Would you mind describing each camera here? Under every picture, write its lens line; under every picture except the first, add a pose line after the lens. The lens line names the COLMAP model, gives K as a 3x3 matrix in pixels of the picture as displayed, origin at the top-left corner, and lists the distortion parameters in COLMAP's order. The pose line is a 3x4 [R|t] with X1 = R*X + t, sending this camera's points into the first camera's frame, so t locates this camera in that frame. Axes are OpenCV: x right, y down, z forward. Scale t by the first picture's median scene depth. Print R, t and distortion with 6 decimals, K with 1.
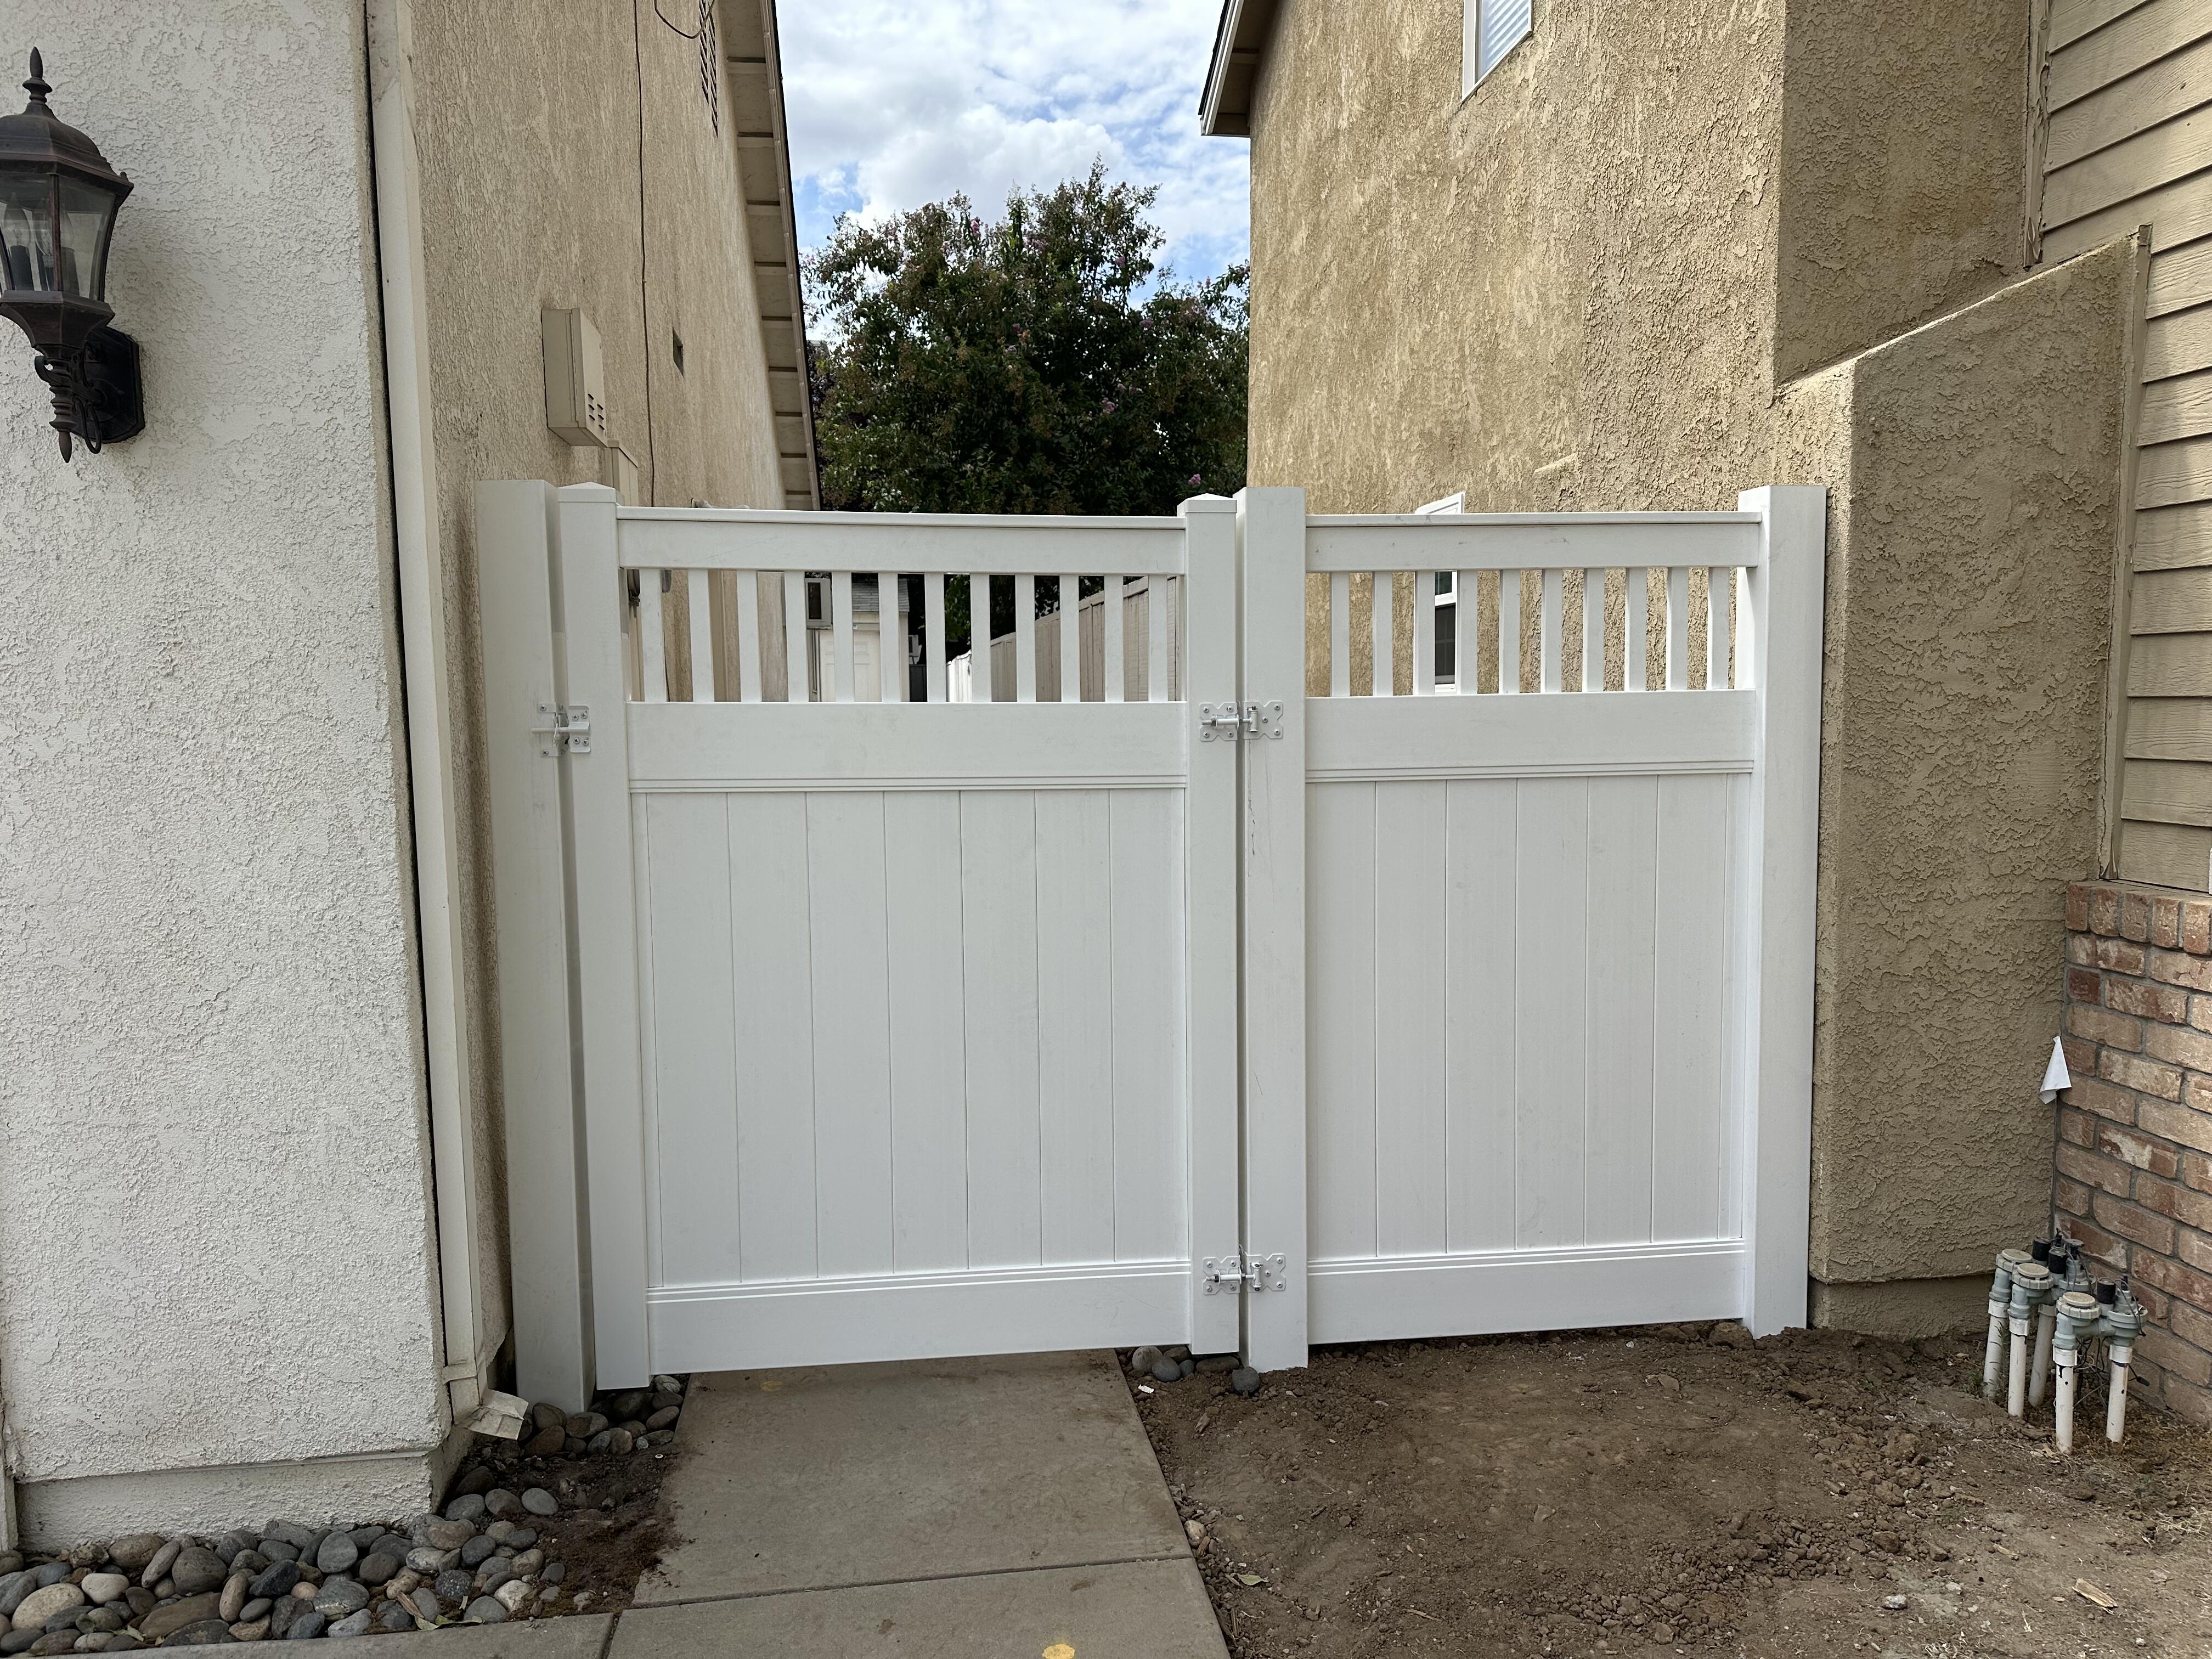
lens RADIAL K [[1562.3, 0, 1100.9], [0, 1562.3, 826.9], [0, 0, 1]] dist [0.014728, -0.015857]
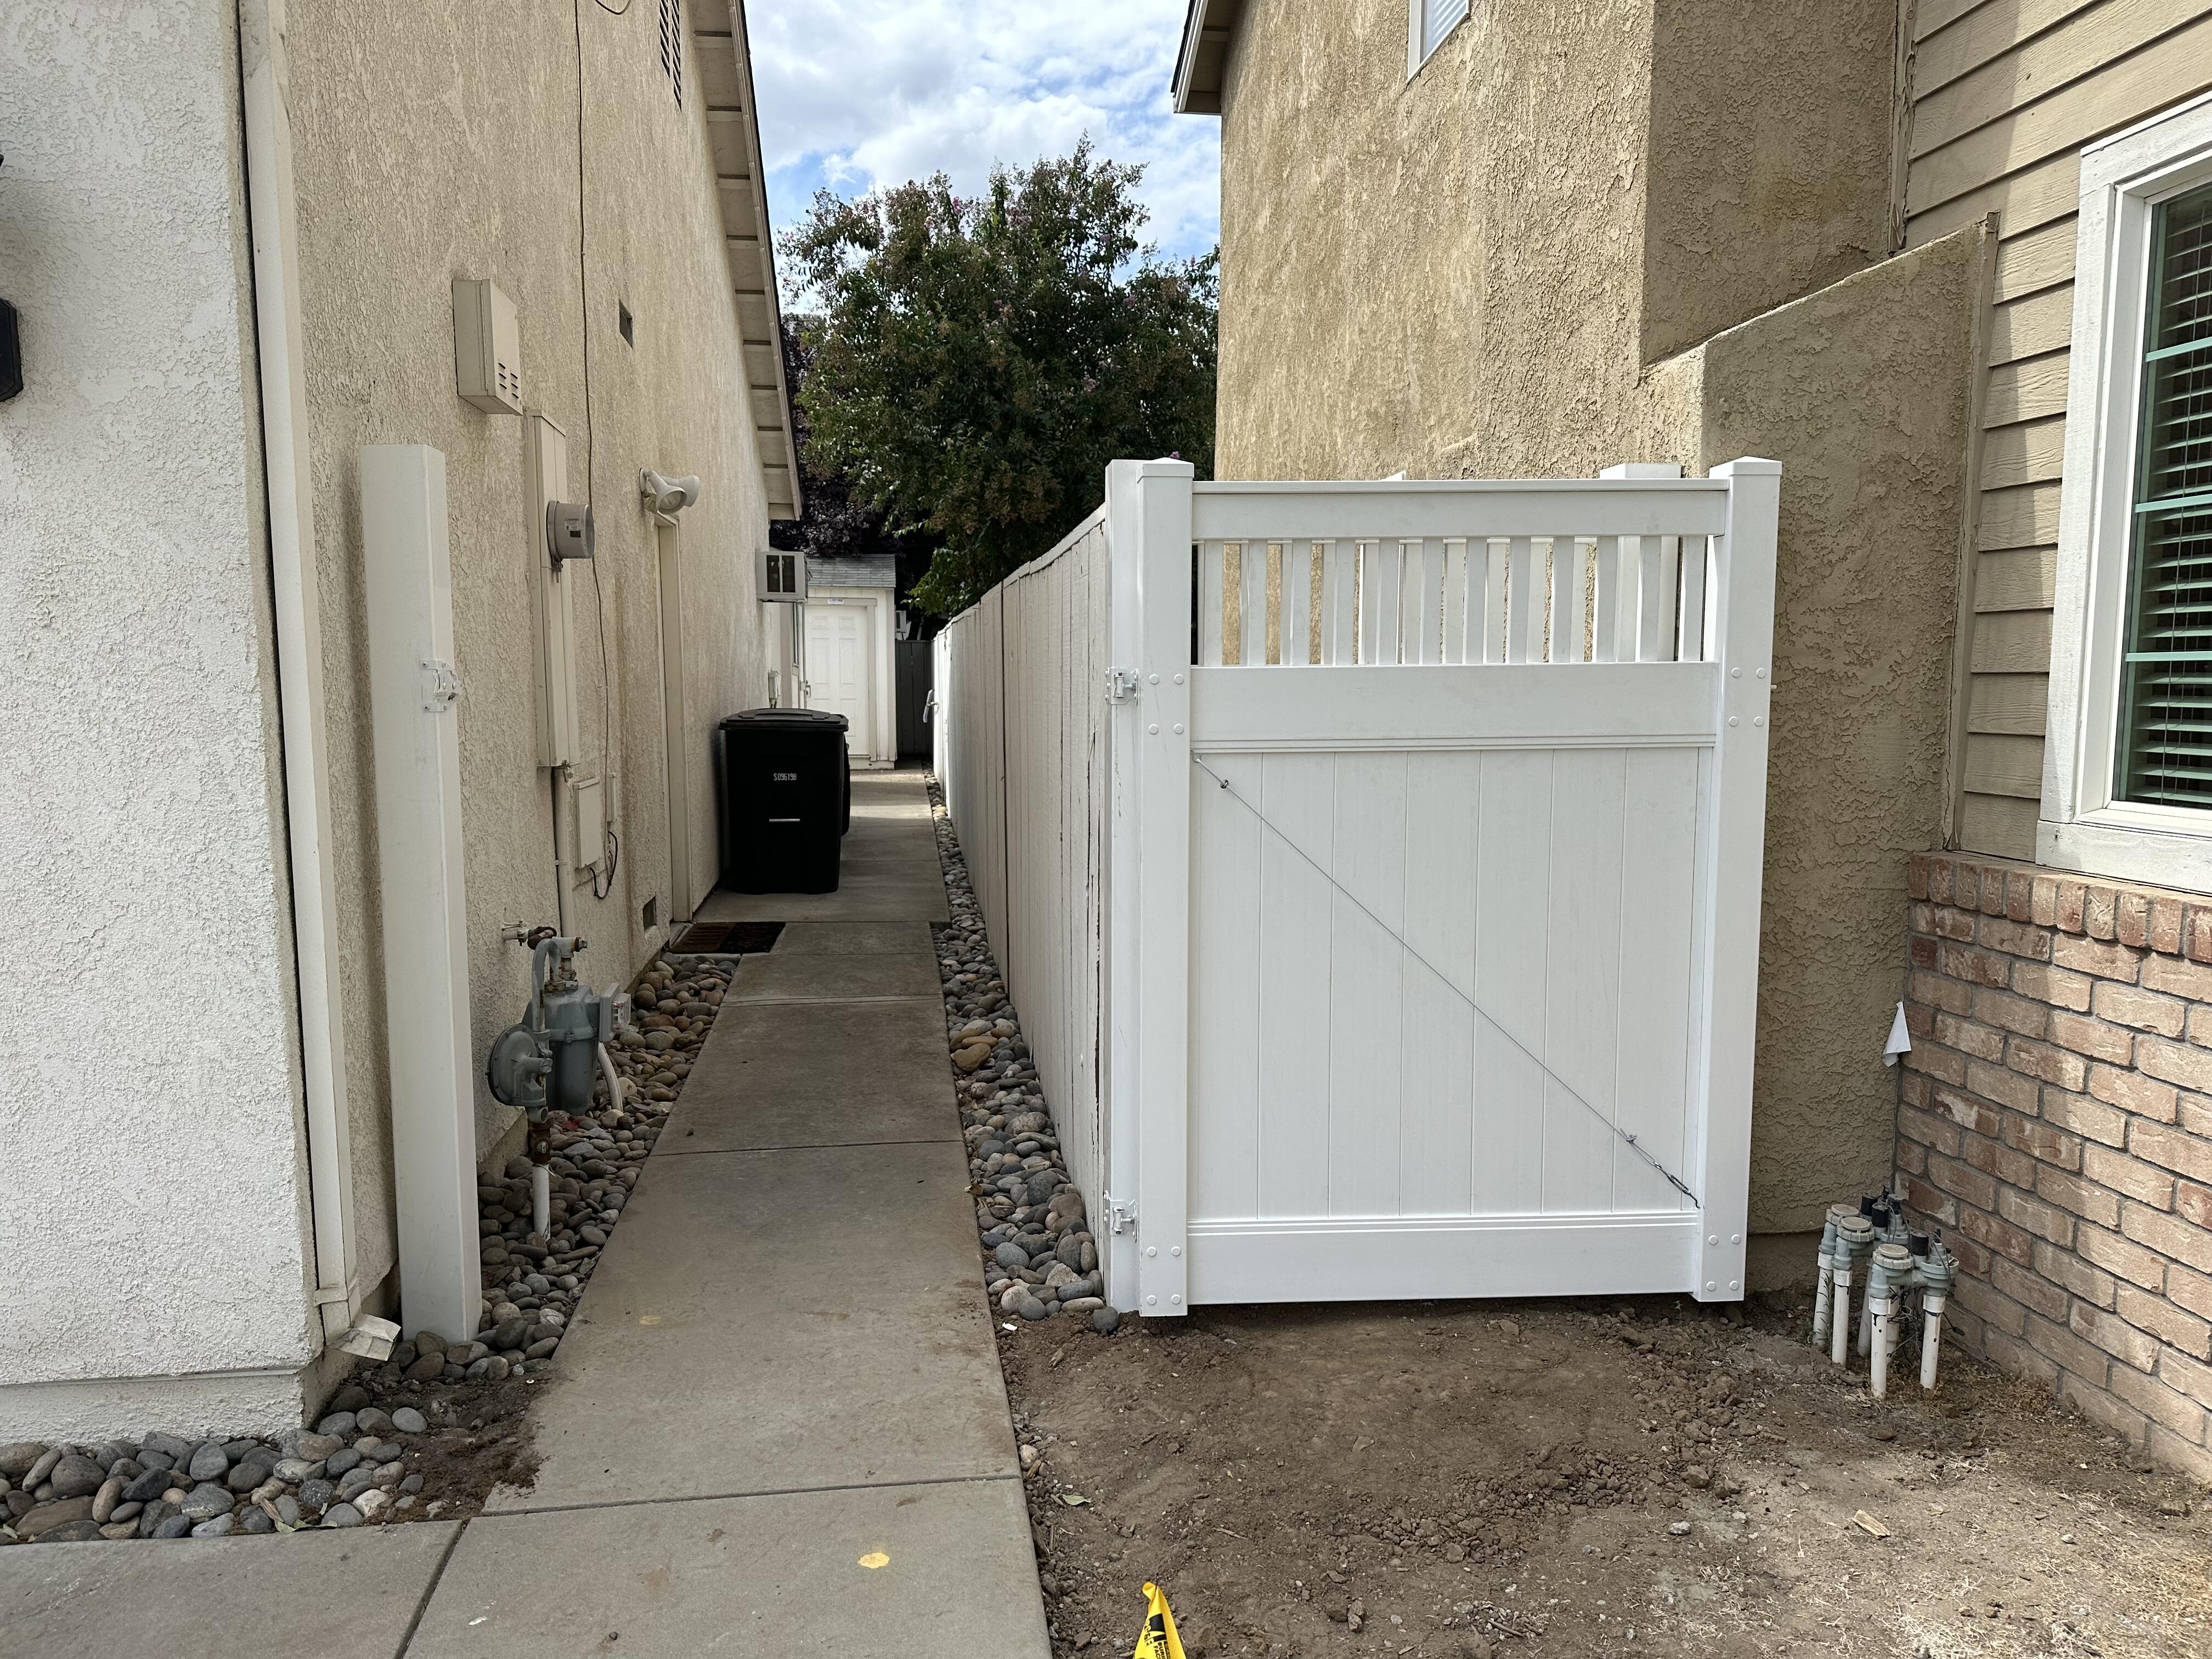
lens RADIAL K [[1561.7, 0, 1106.0], [0, 1561.7, 829.5], [0, 0, 1]] dist [0.024133, -0.026339]
pose [[0.999903, 0.012064, -0.006897, 0.098569], [-0.011963, 0.999825, 0.014401, 0.012325], [0.007070, -0.014317, 0.999873, -0.038396]]
